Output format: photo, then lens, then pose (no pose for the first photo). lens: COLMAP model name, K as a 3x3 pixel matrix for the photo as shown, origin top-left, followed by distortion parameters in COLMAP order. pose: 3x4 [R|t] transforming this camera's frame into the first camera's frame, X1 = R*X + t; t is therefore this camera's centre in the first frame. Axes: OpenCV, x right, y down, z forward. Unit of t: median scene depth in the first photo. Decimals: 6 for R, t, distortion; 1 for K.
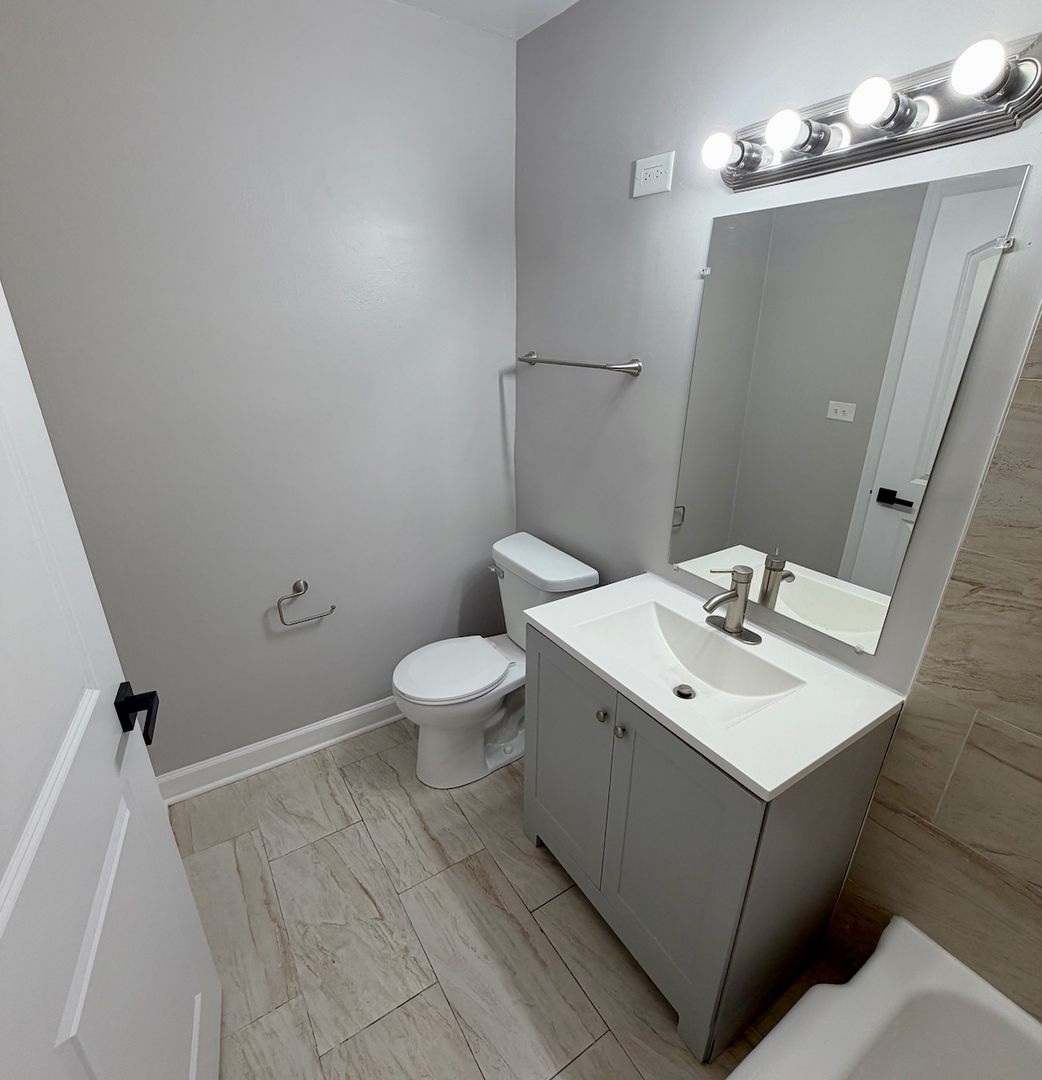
lens RADIAL K [[552.7, 0, 518.4], [0, 552.7, 555.9], [0, 0, 1]] dist [-0.001423, -0.000418]
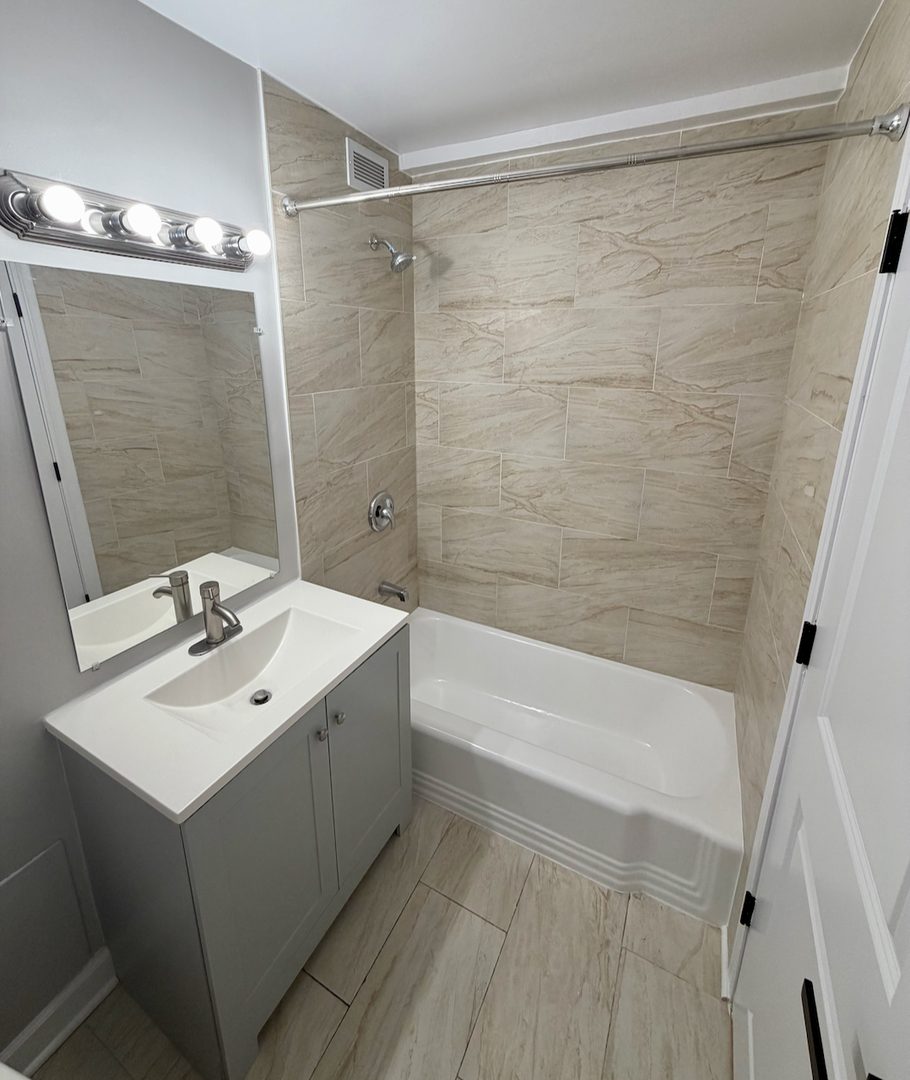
lens RADIAL K [[481.1, 0, 452.8], [0, 481.1, 472.6], [0, 0, 1]] dist [0.000387, 0.000217]
pose [[-0.493725, -0.234551, 0.837390, -0.576213], [0.318185, 0.847443, 0.424969, -0.412237], [-0.809317, 0.476263, -0.343773, 0.811003]]
